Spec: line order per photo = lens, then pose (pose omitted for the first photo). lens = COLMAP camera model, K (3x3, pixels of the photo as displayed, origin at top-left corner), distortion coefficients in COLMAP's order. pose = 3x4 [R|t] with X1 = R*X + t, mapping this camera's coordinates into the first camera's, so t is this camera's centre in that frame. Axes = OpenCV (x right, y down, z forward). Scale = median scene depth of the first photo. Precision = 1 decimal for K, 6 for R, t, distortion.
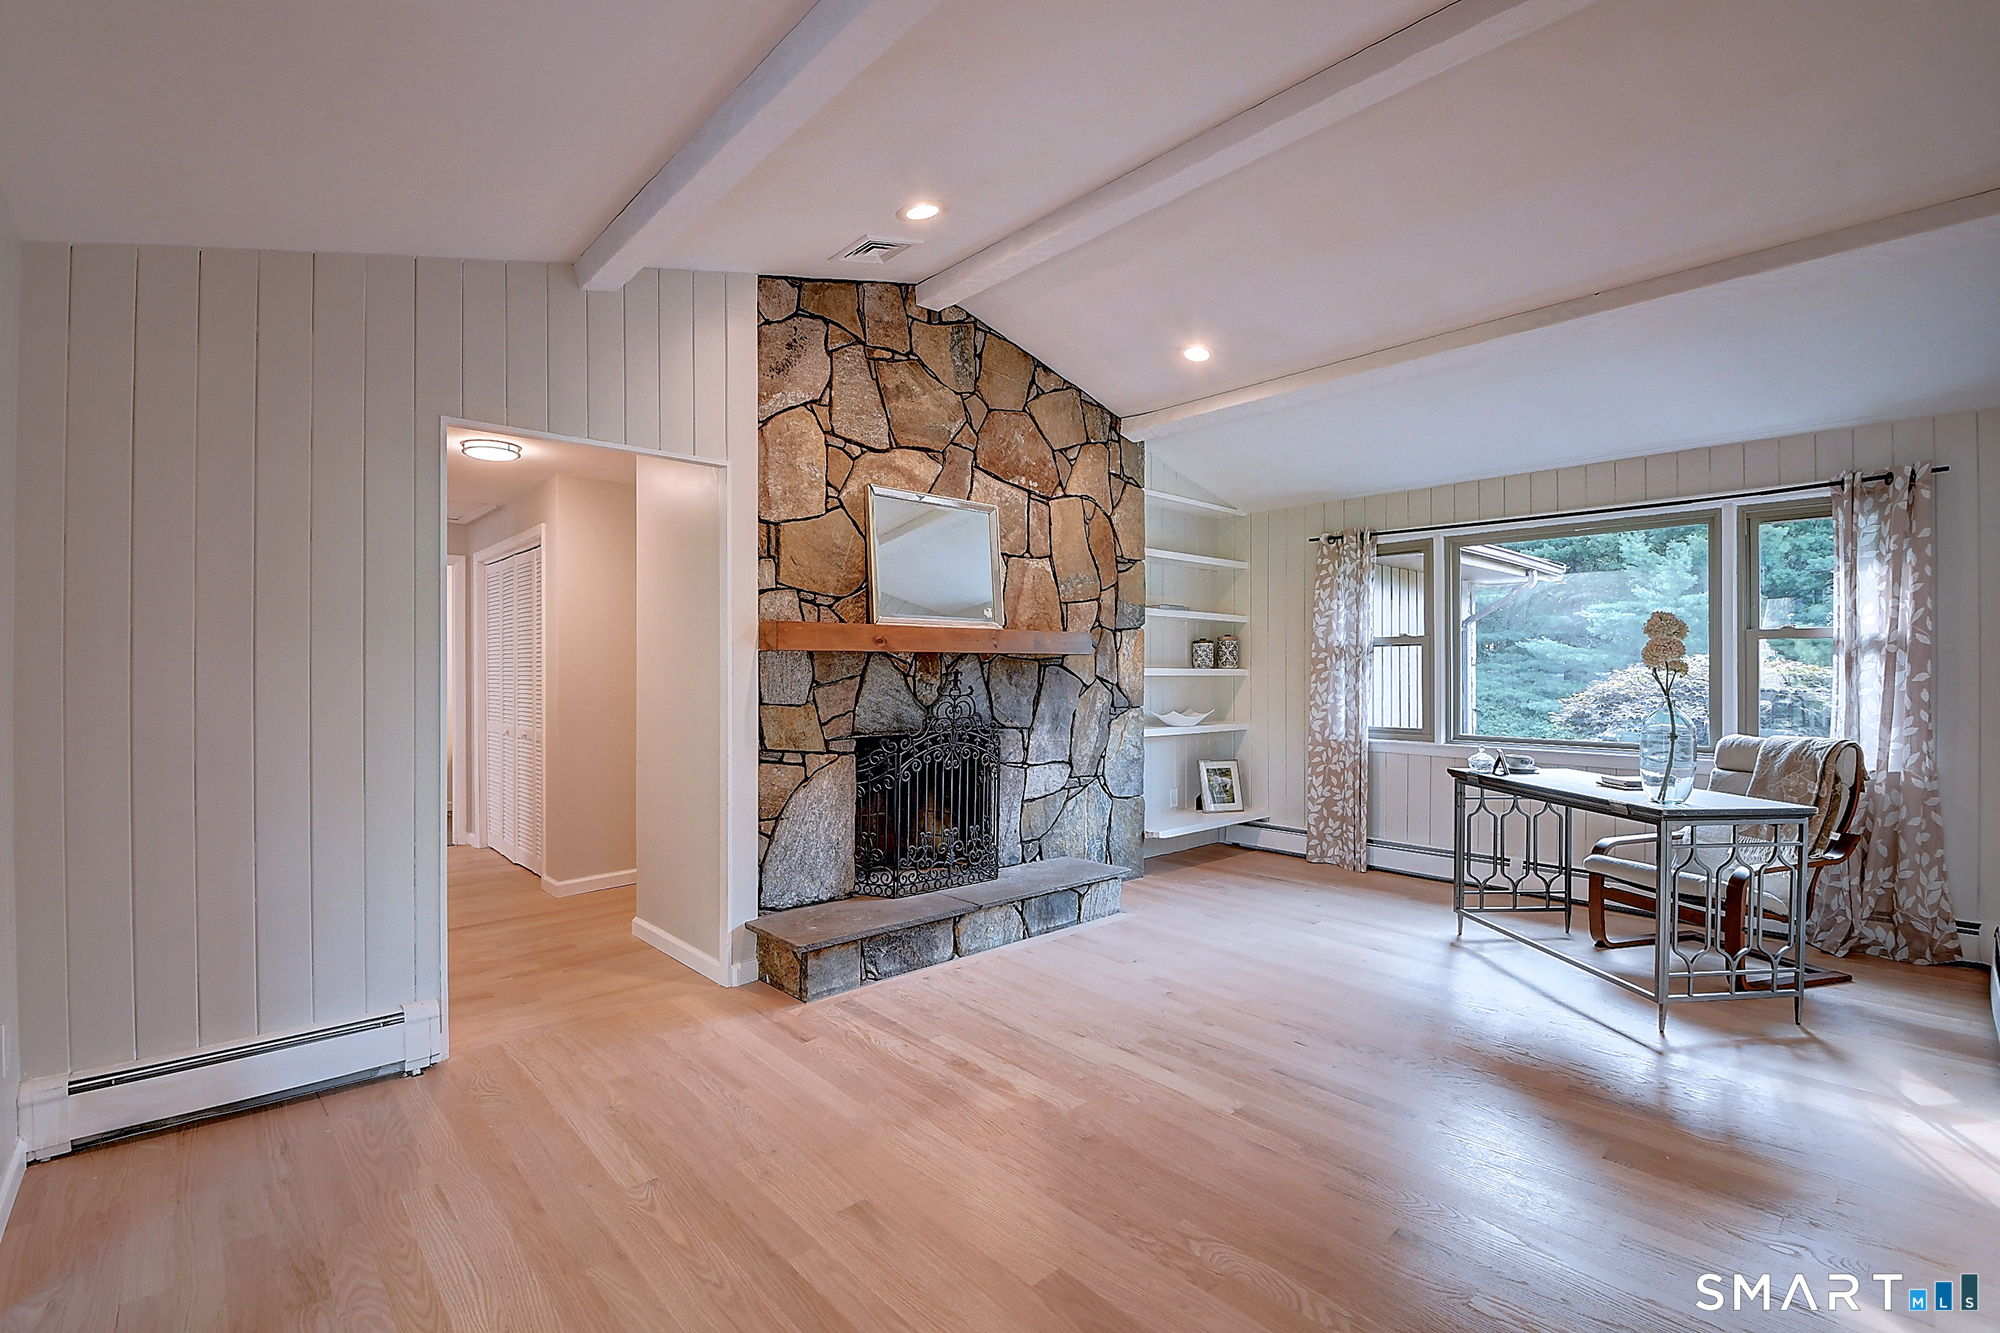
lens RADIAL K [[901.1, 0, 1000.0], [0, 901.1, 666.5], [0, 0, 1]] dist [-0.002335, -0.000410]
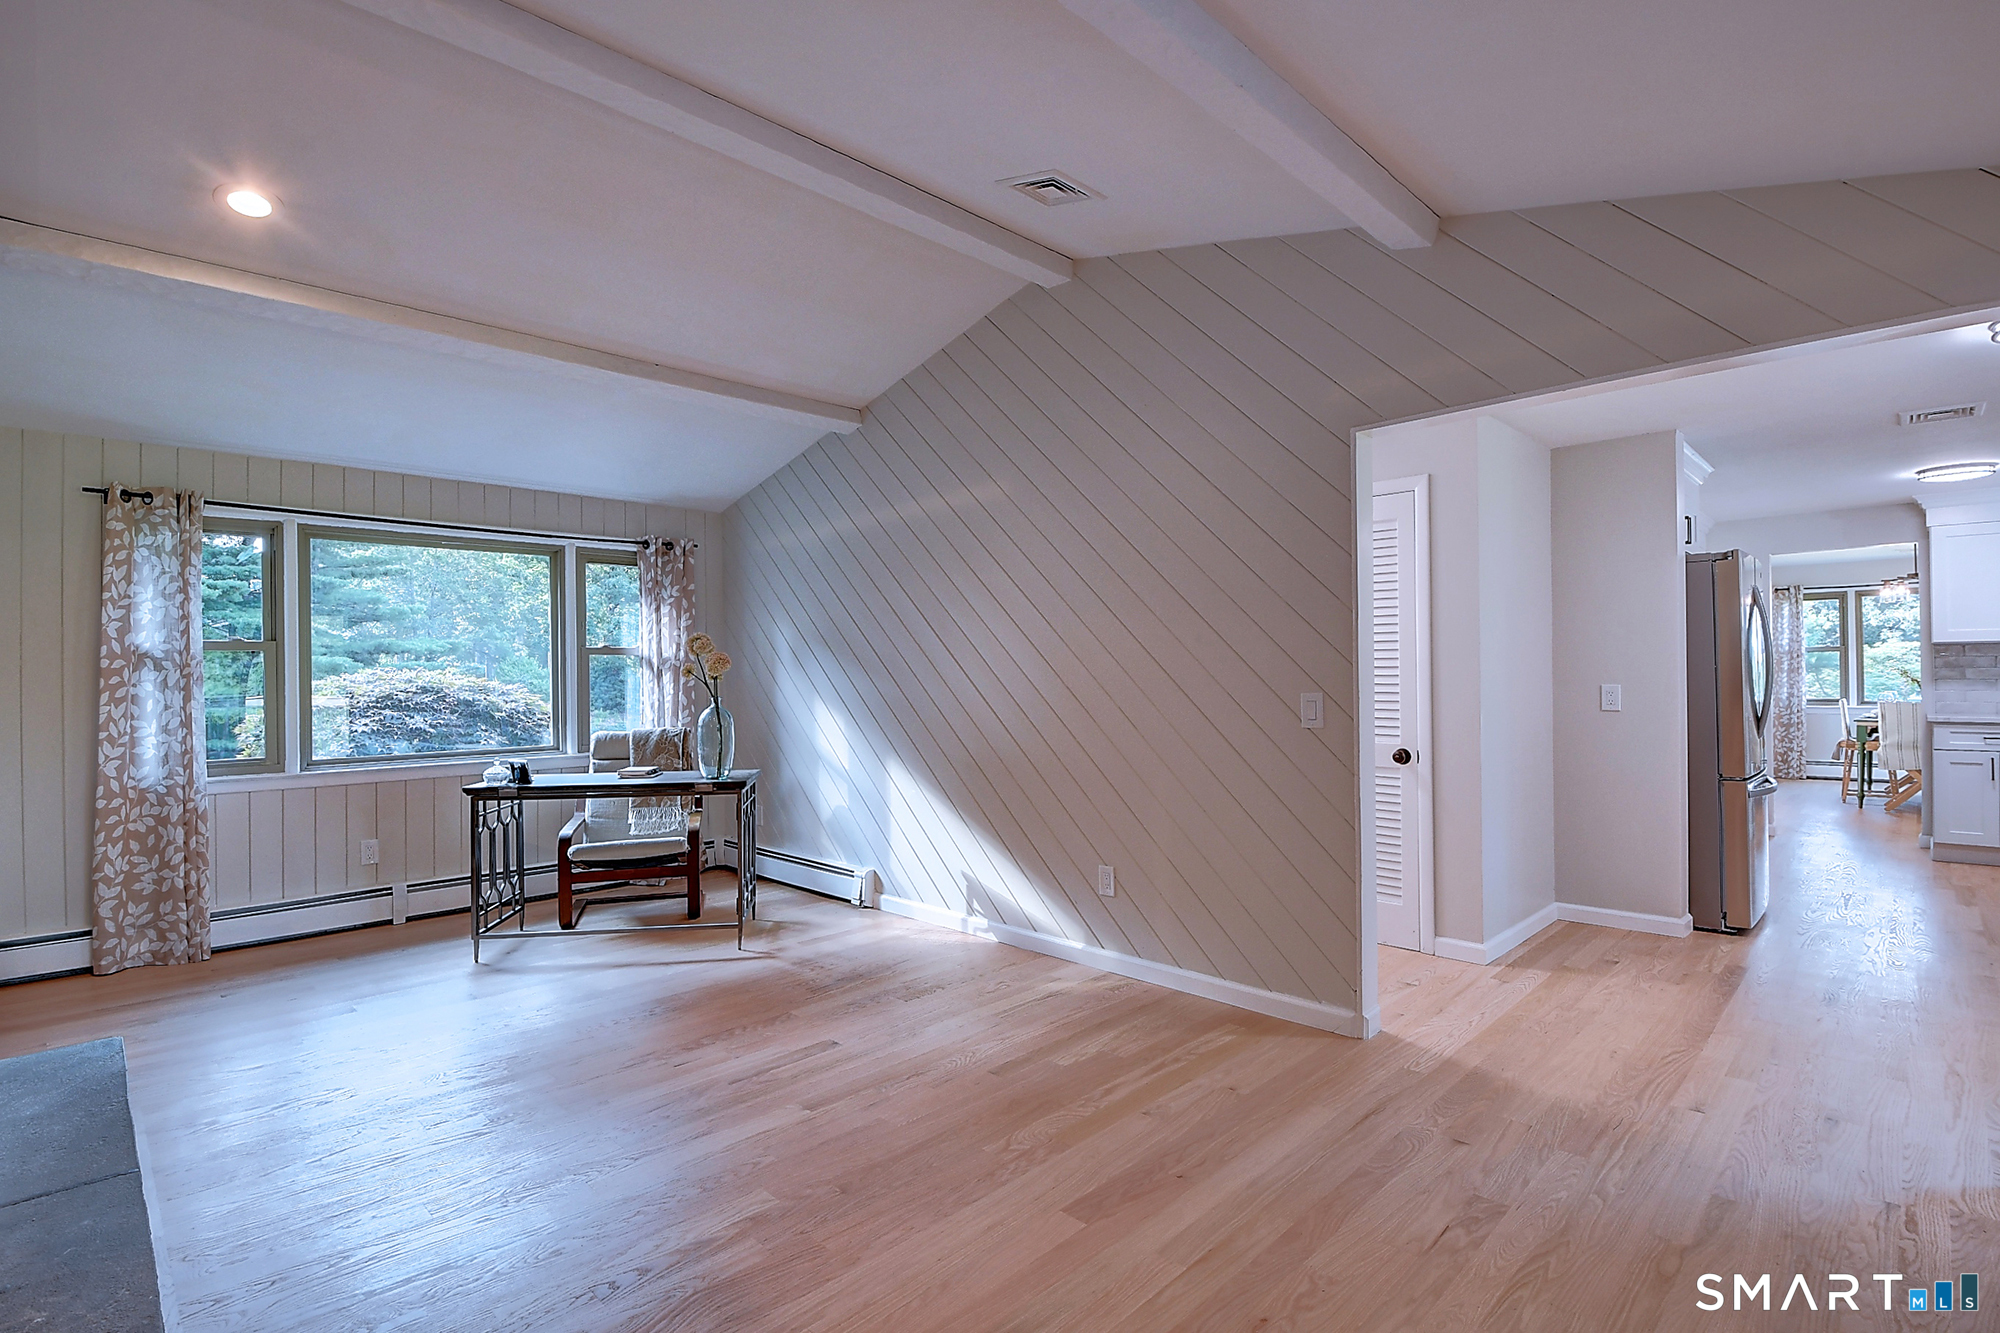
lens RADIAL K [[943.1, 0, 958.2], [0, 943.1, 675.1], [0, 0, 1]] dist [0.000635, -0.000380]
pose [[-0.017593, 0.001185, 0.999845, -0.507568], [0.010401, 0.999945, -0.001002, 0.004518], [-0.999791, 0.010382, -0.017605, 0.533546]]
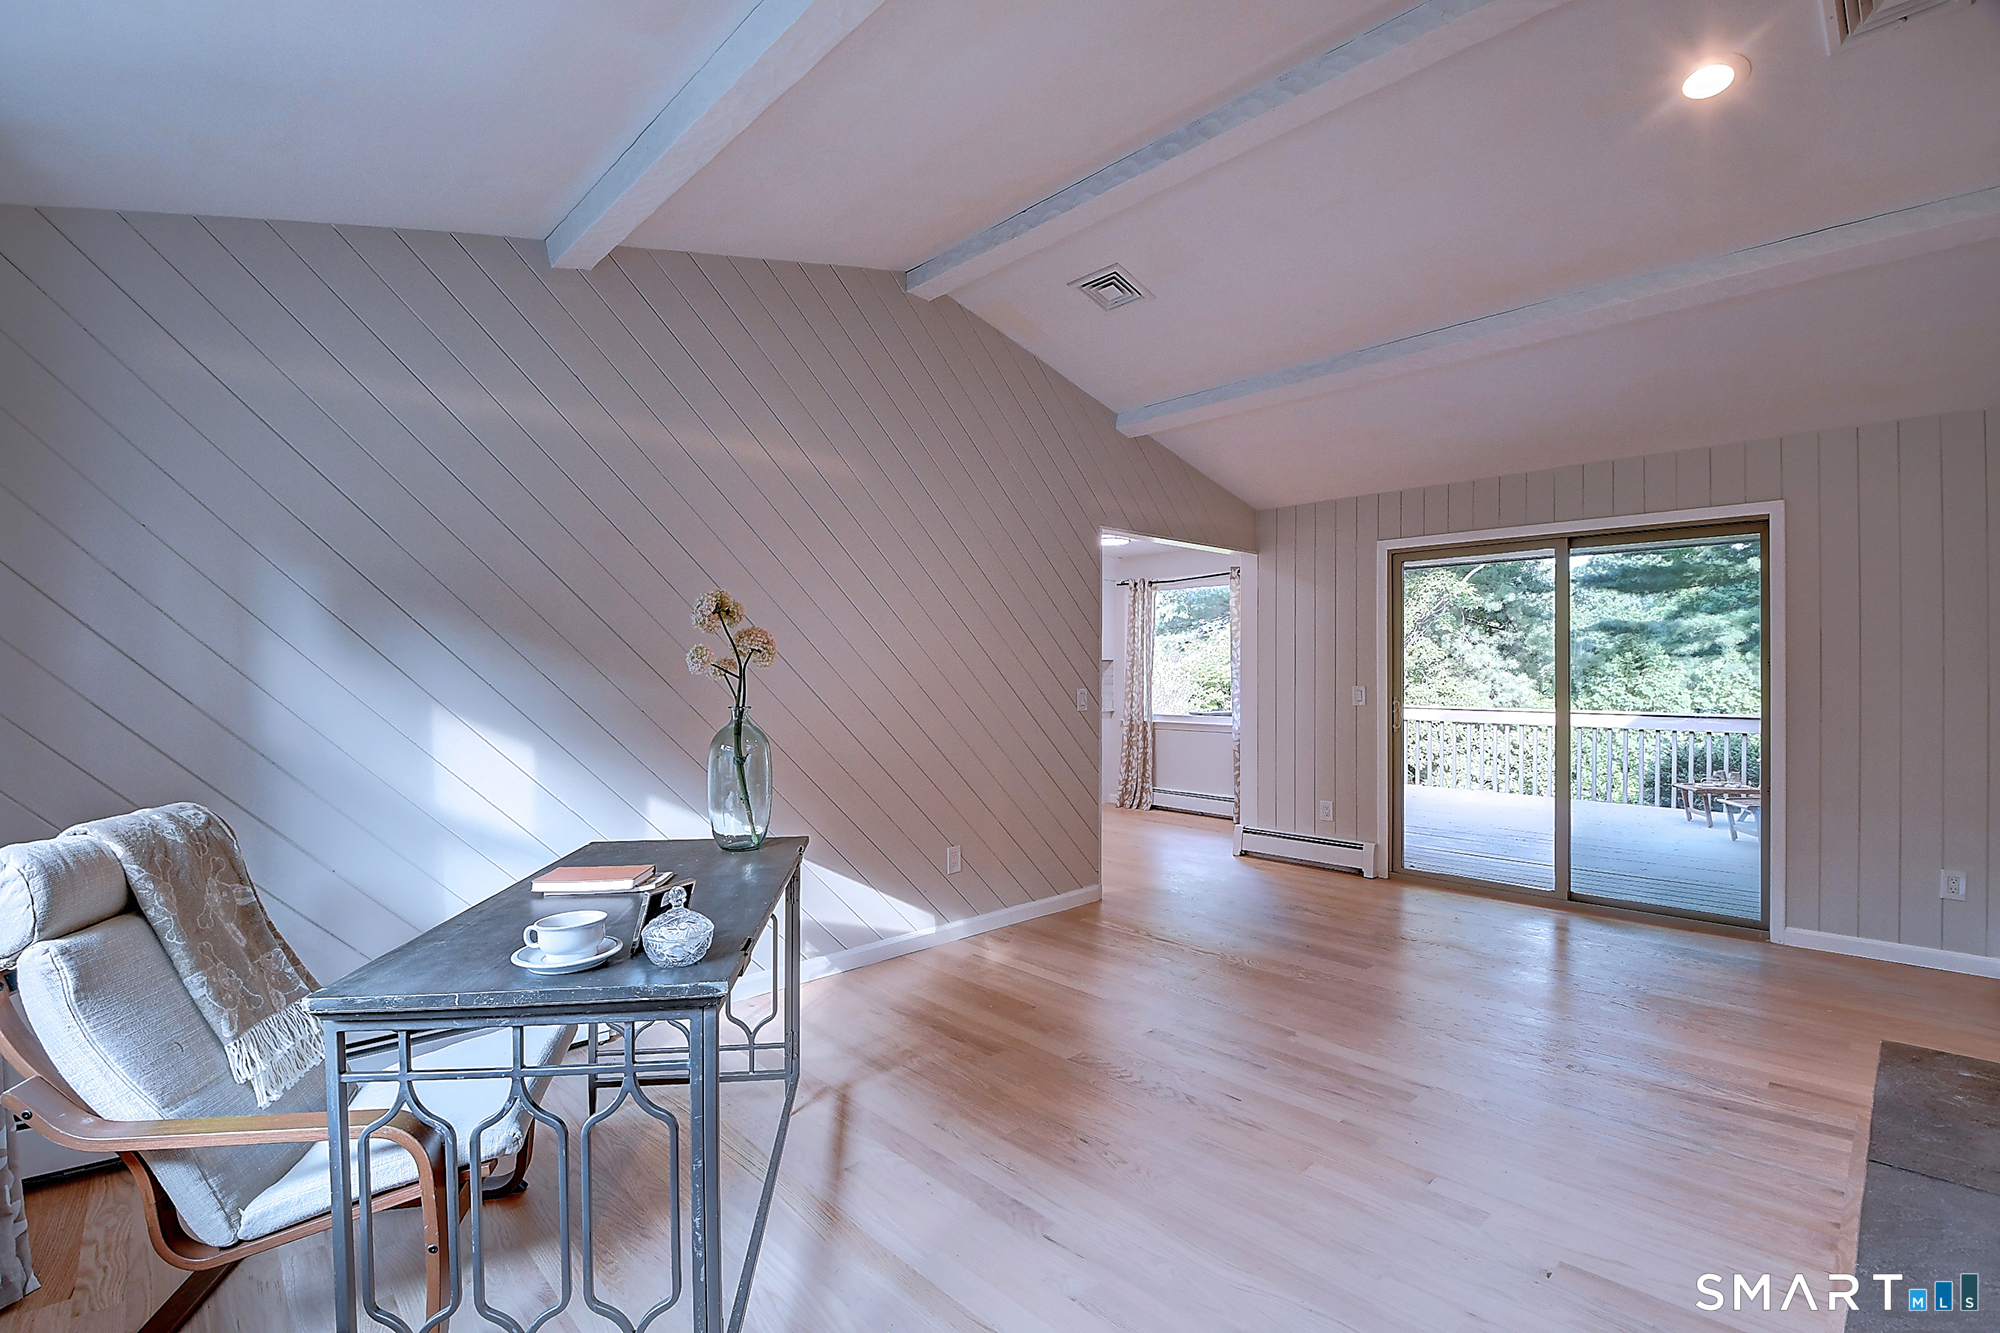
lens RADIAL K [[901.1, 0, 1000.0], [0, 901.1, 666.5], [0, 0, 1]] dist [-0.002335, -0.000410]
pose [[-0.999833, -0.003629, -0.017904, 0.434833], [-0.003628, 0.999993, -0.000088, -0.004177], [0.017905, -0.000023, -0.999840, 1.404509]]
